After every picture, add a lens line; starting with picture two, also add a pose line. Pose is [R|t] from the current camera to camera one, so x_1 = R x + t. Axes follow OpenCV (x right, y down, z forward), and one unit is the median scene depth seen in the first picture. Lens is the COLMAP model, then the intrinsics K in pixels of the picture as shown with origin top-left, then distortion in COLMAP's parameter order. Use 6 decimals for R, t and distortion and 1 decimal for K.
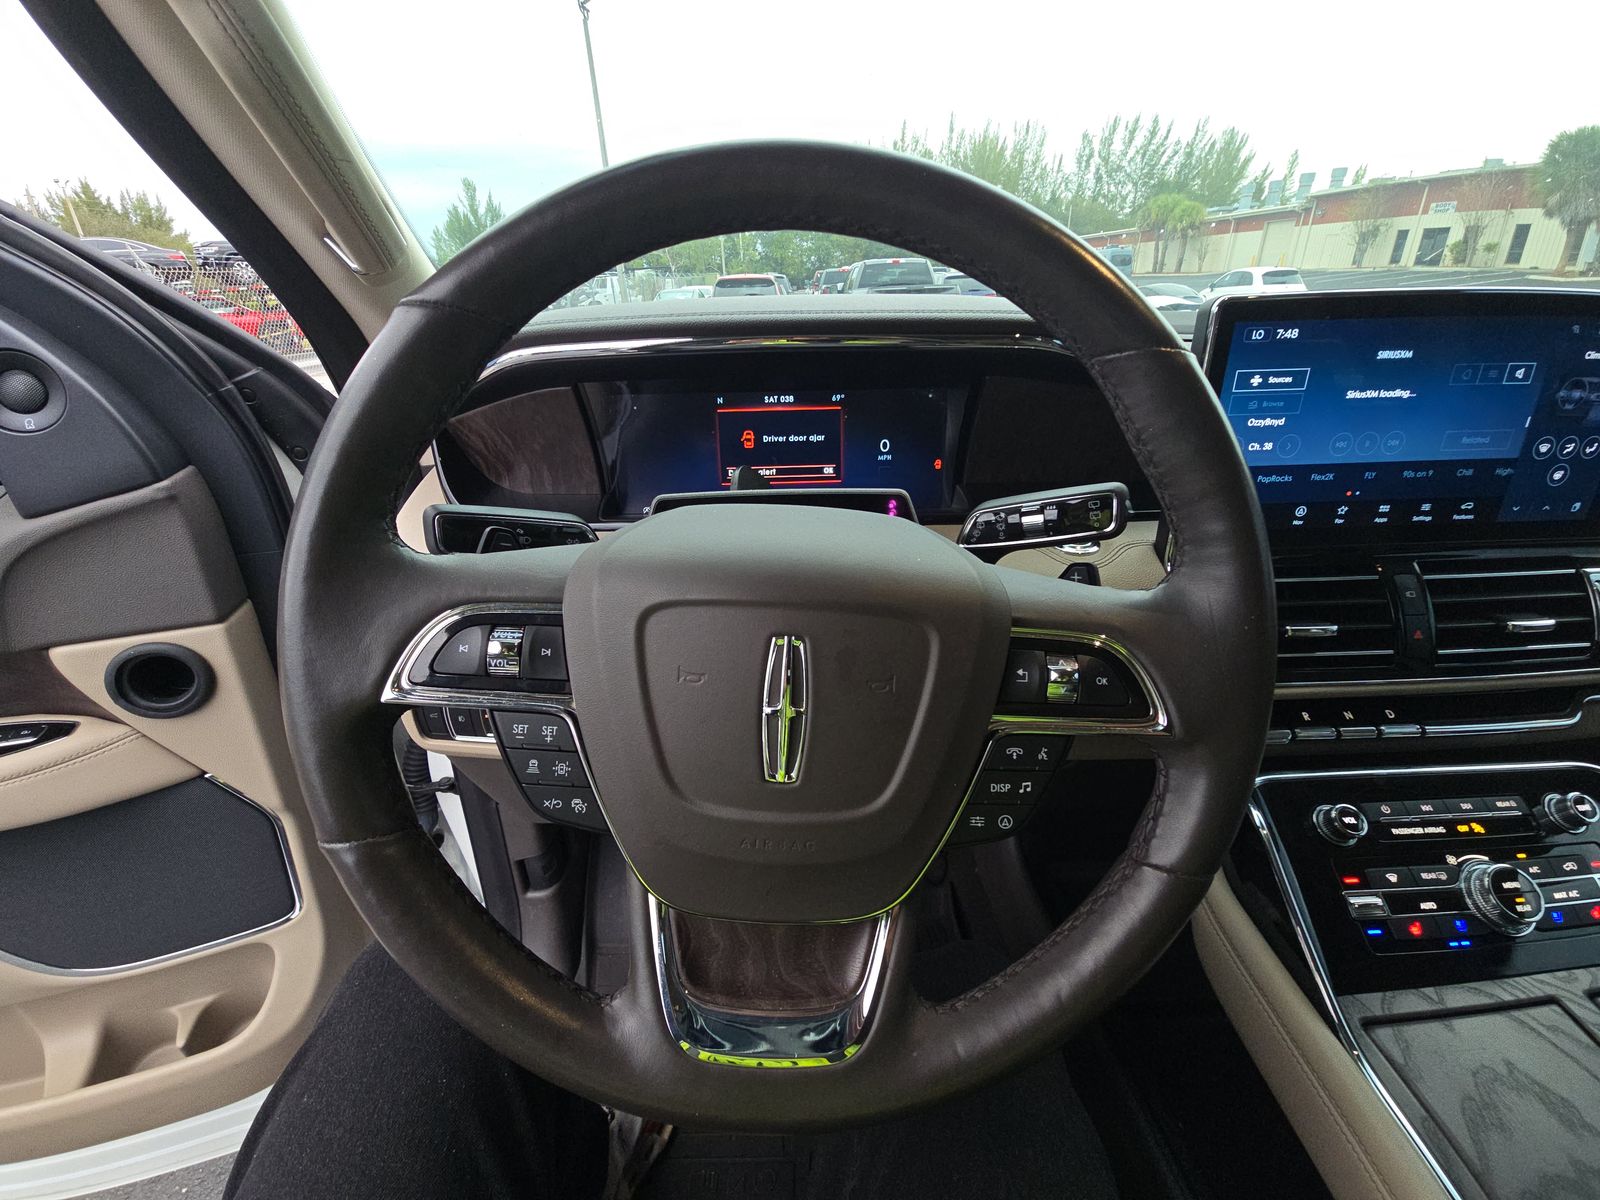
lens RADIAL K [[649.6, 0, 796.2], [0, 649.6, 590.1], [0, 0, 1]] dist [0.005578, -0.007341]
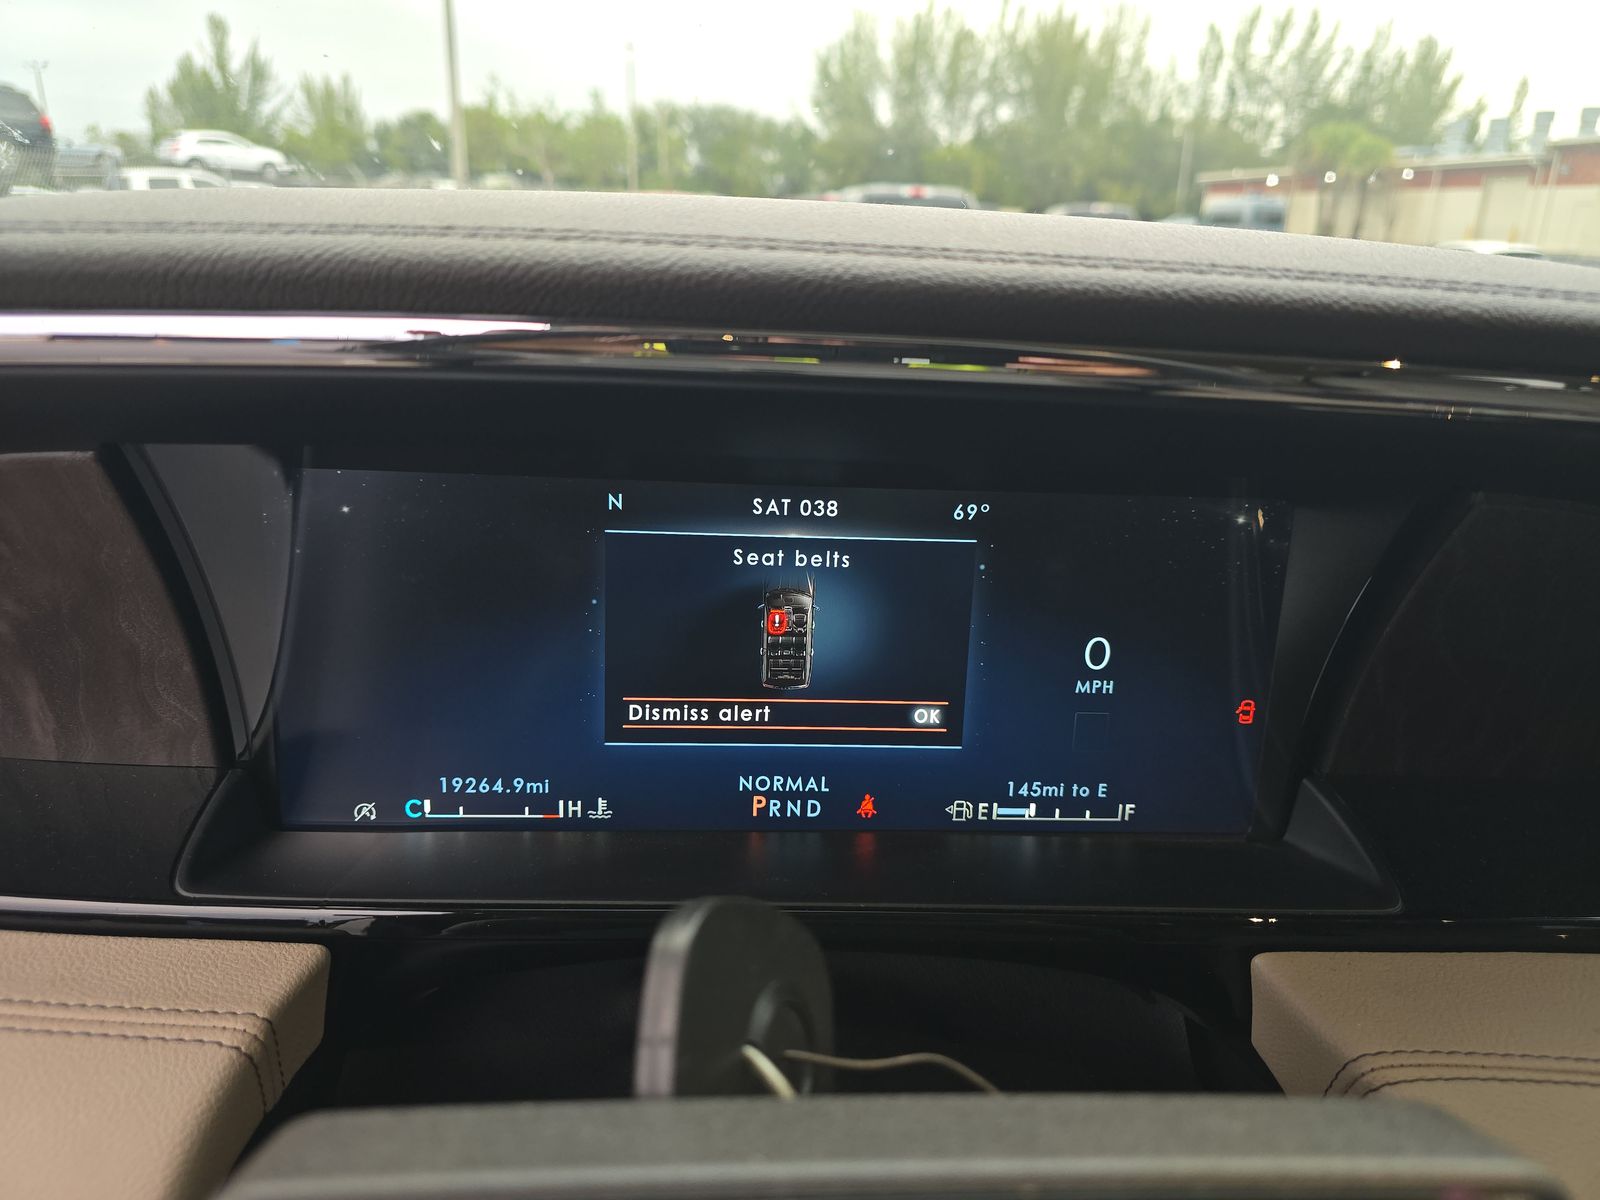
lens RADIAL K [[1111.9, 0, 801.6], [0, 1111.9, 587.0], [0, 0, 1]] dist [0.005372, -0.019656]
pose [[0.996853, 0.049045, 0.062271, -0.053946], [-0.041237, 0.991795, -0.121002, -0.179714], [-0.067695, 0.118053, 0.990697, 0.432952]]
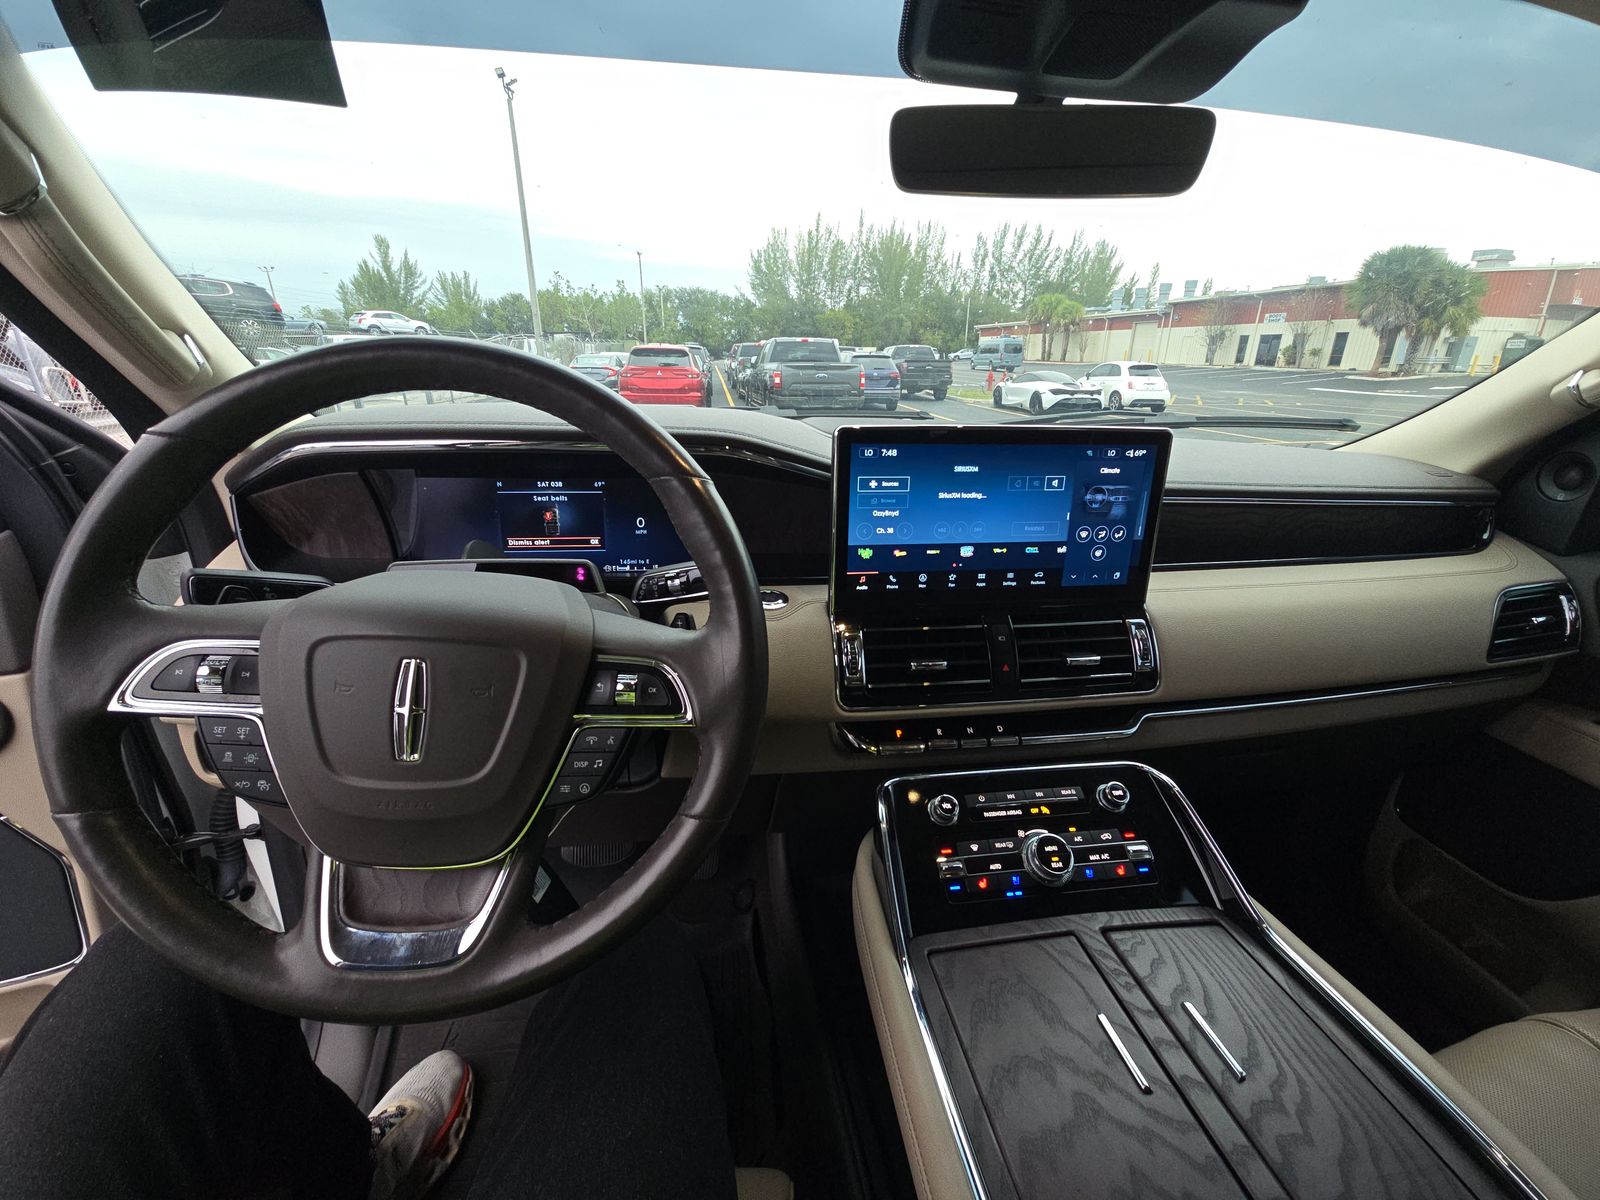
lens RADIAL K [[649.6, 0, 799.2], [0, 649.6, 590.1], [0, 0, 1]] dist [0.005578, -0.007341]
pose [[0.992076, 0.004190, 0.125572, 0.280226], [0.007672, 0.995559, -0.093831, 0.024337], [-0.125407, 0.094051, 0.987637, -0.248113]]
